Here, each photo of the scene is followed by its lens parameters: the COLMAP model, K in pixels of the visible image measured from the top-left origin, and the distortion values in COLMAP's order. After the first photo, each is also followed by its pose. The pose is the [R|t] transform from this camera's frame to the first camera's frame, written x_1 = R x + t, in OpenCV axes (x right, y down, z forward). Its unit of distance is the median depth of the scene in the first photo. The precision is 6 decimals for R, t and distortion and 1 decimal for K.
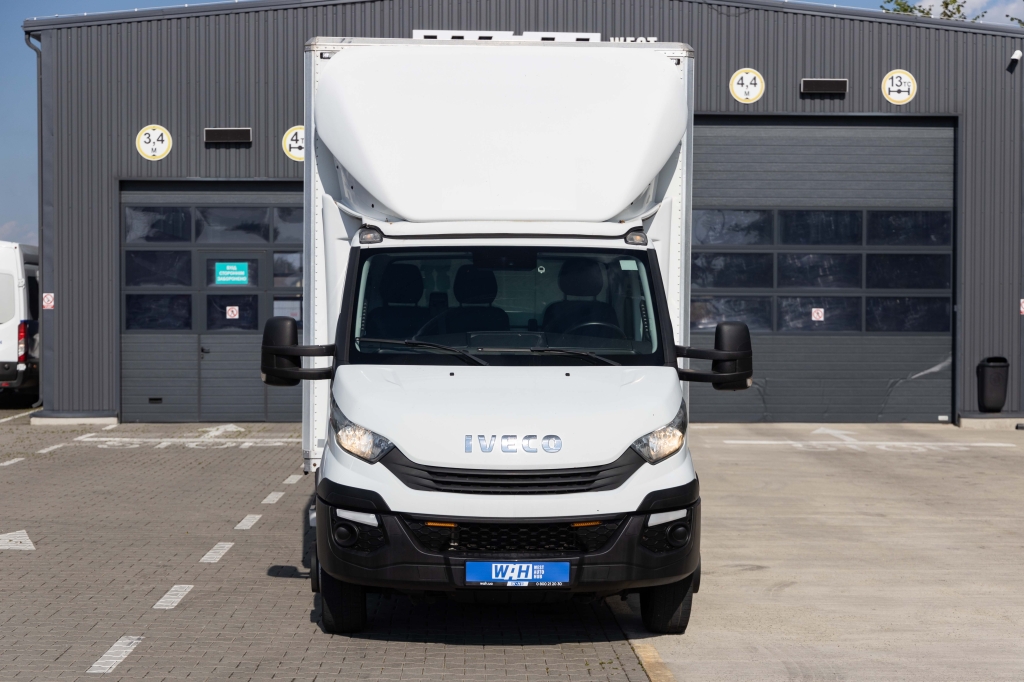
lens RADIAL K [[2028.6, 0, 512.0], [0, 2028.6, 341.0], [0, 0, 1]] dist [0.057651, 0.208114]
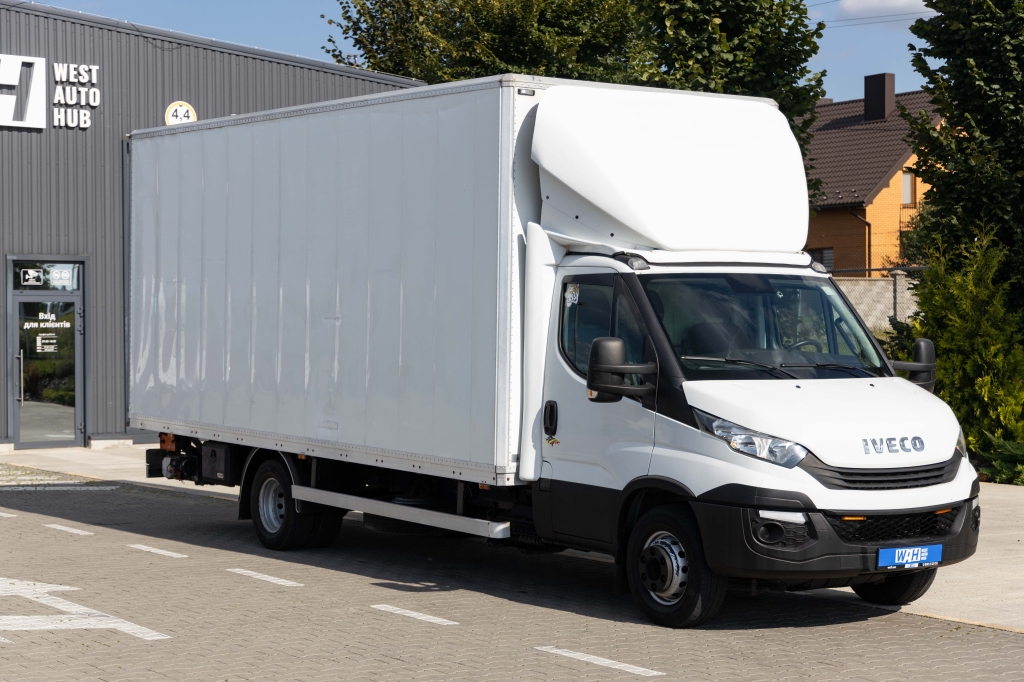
lens RADIAL K [[1985.6, 0, 512.0], [0, 1985.6, 341.0], [0, 0, 1]] dist [-0.007590, -0.125236]
pose [[0.852283, -0.006932, 0.523035, -0.236215], [0.013767, 0.999863, -0.009181, -0.000449], [-0.522900, 0.015025, 0.852262, 0.045564]]
